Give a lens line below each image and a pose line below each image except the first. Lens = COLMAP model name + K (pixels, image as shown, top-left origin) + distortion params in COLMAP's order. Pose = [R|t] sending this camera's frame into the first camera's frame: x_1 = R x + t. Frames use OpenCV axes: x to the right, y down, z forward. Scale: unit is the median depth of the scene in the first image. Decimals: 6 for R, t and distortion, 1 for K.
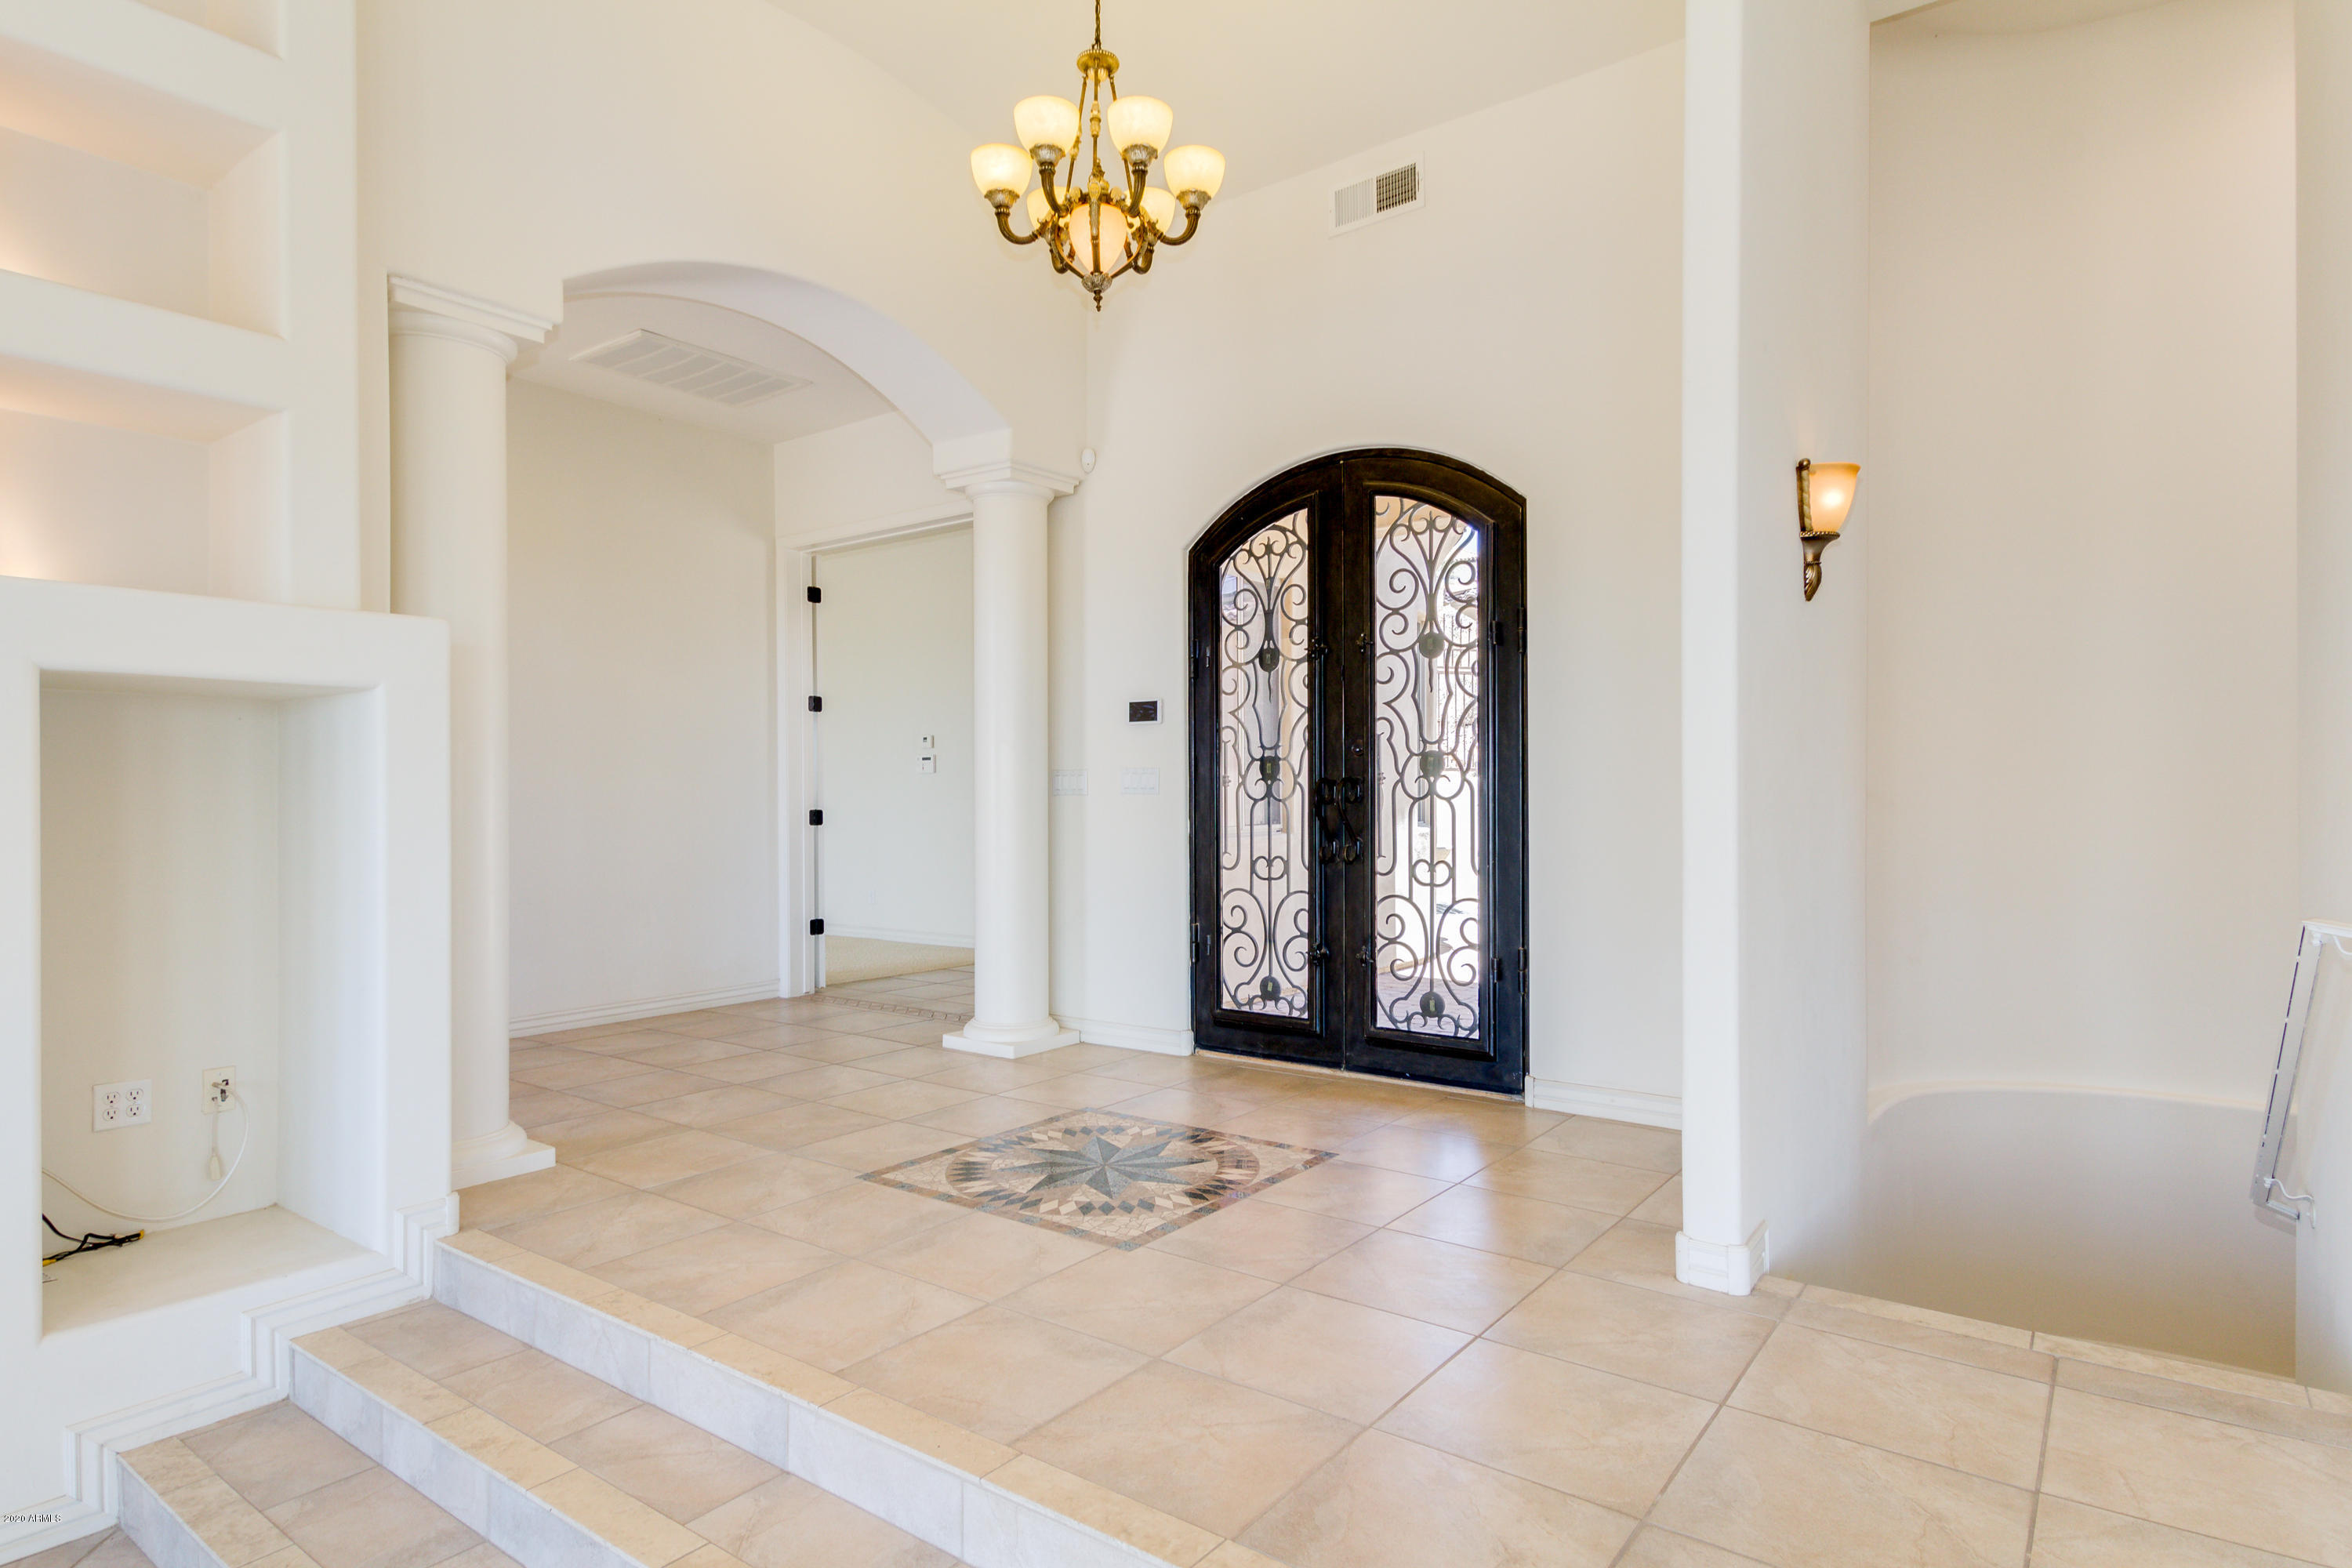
lens RADIAL K [[1276.7, 0, 1169.9], [0, 1276.7, 811.2], [0, 0, 1]] dist [0.031108, 0.000981]
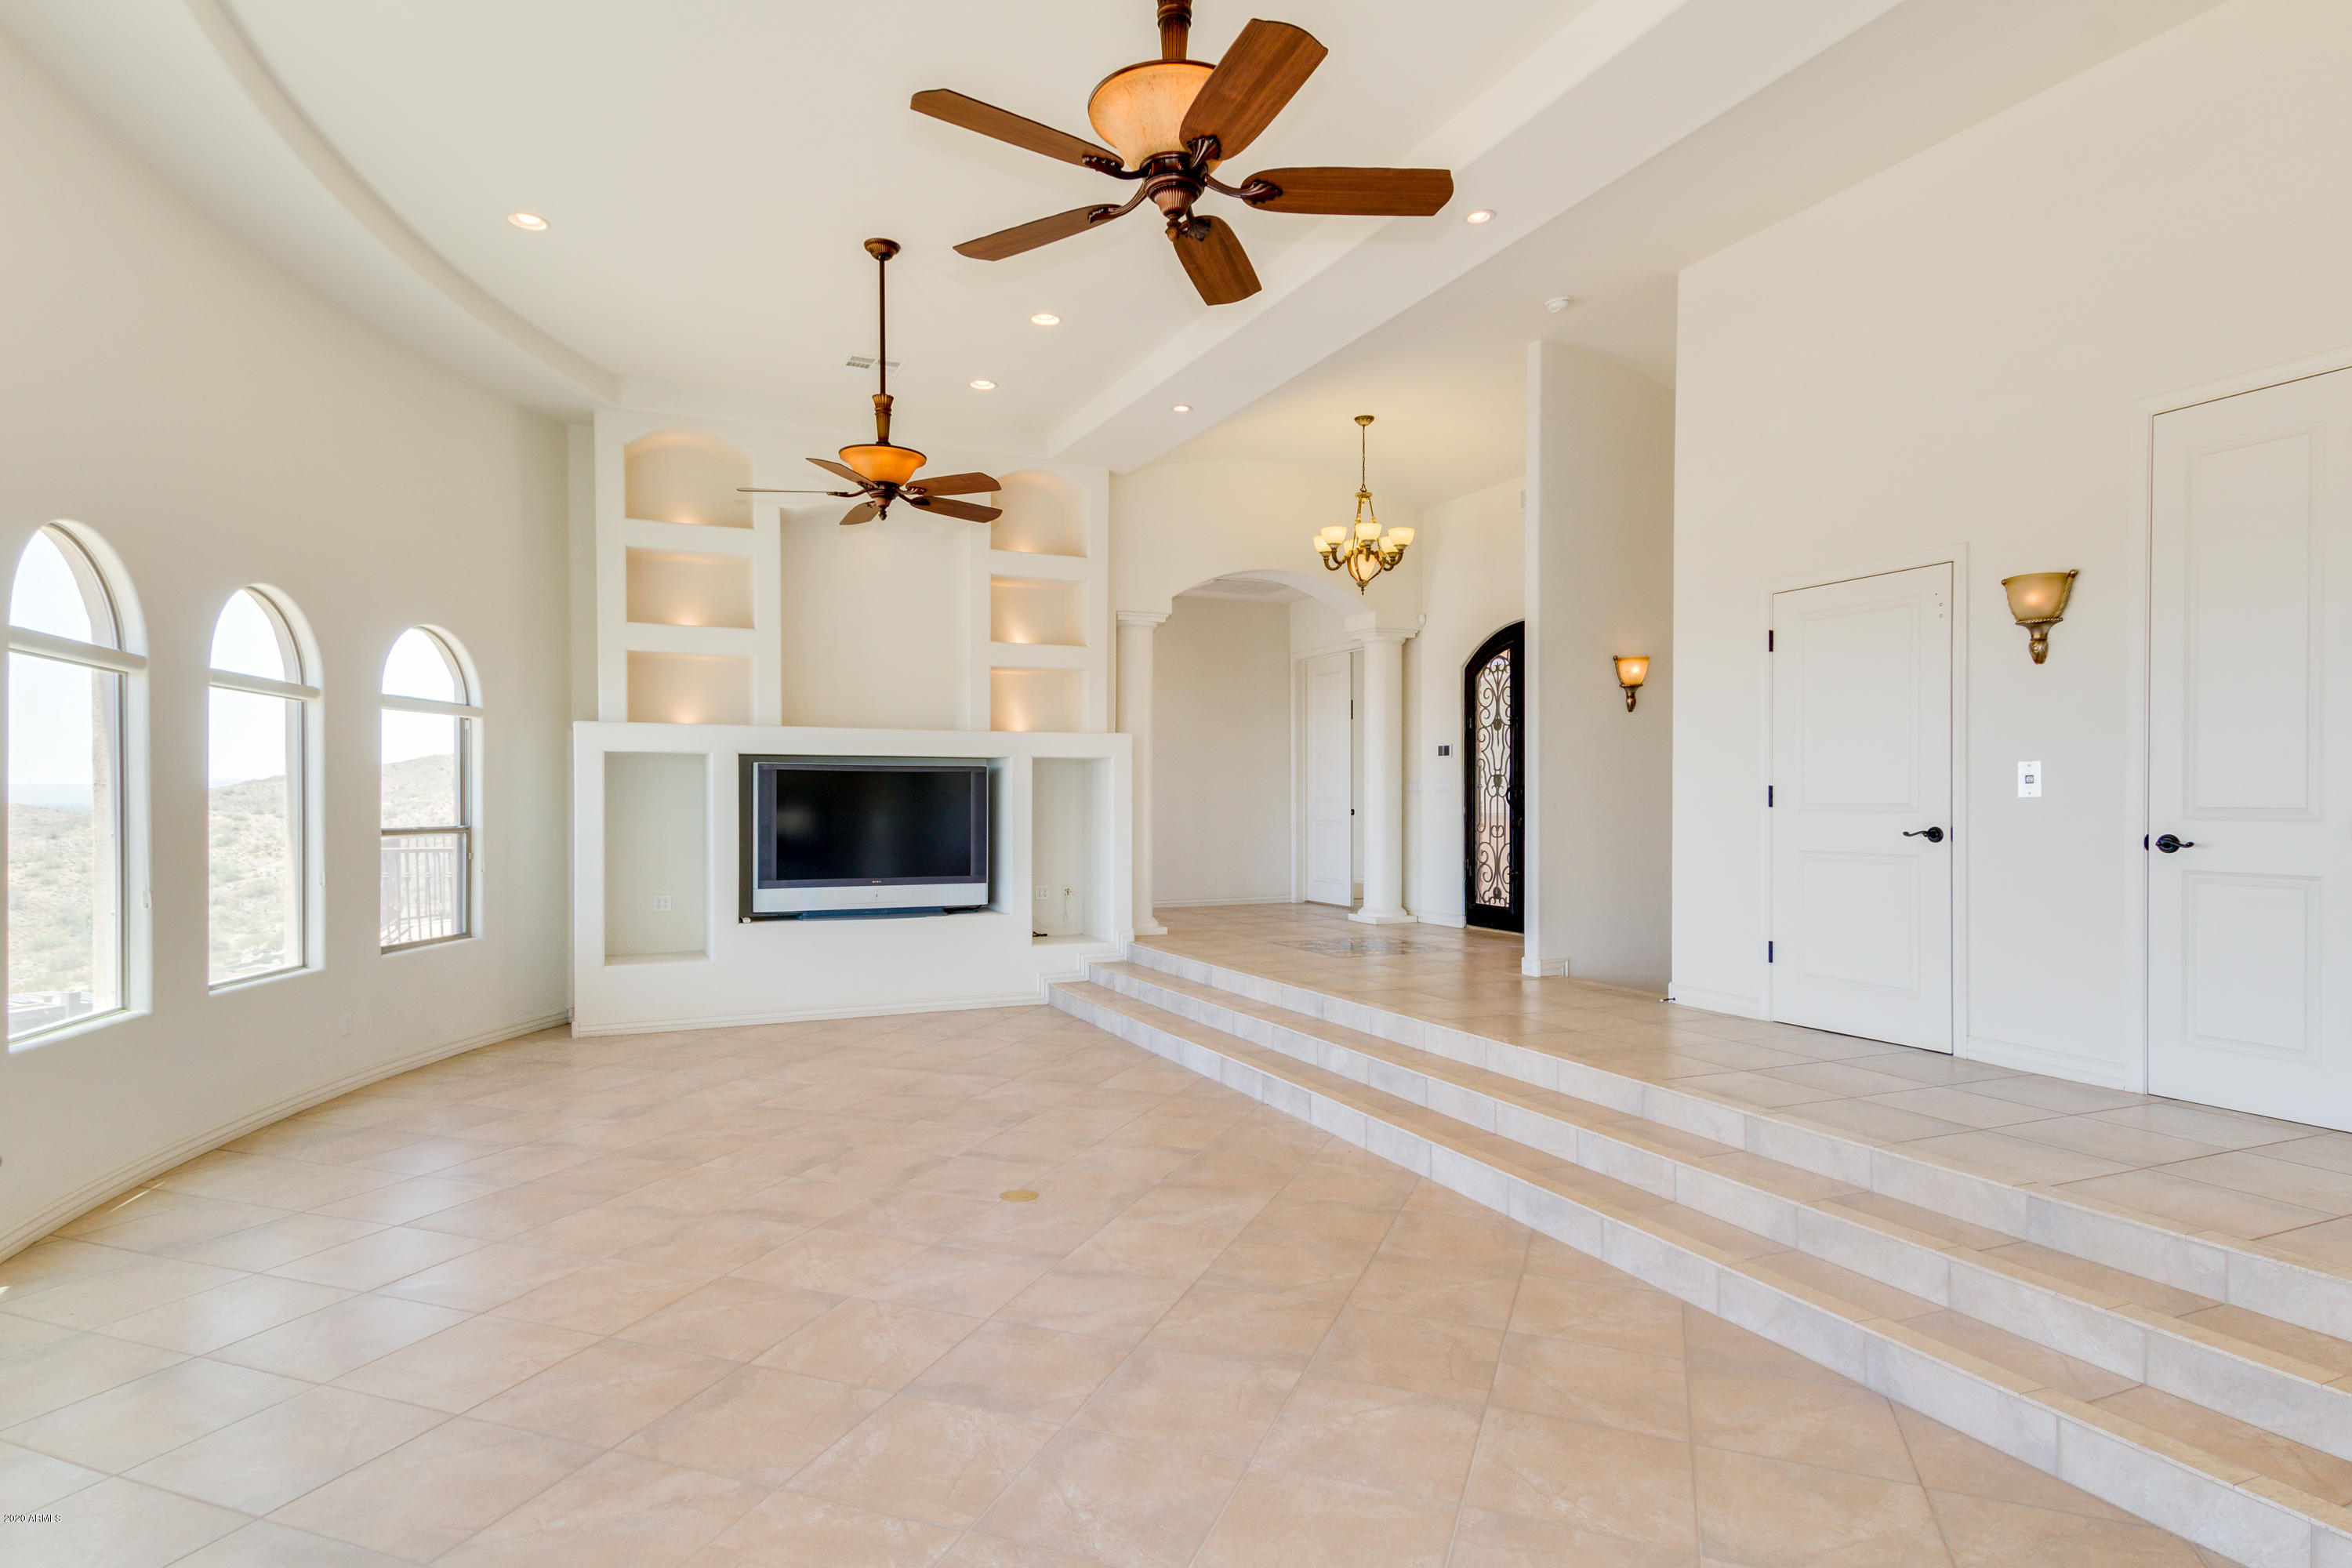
lens RADIAL K [[1276.7, 0, 1169.9], [0, 1276.7, 811.2], [0, 0, 1]] dist [0.031108, 0.000981]
pose [[0.876330, 0.007230, -0.481657, 0.581672], [-0.005718, 0.999973, 0.004606, 0.007692], [0.481677, -0.001282, 0.876348, -0.953899]]
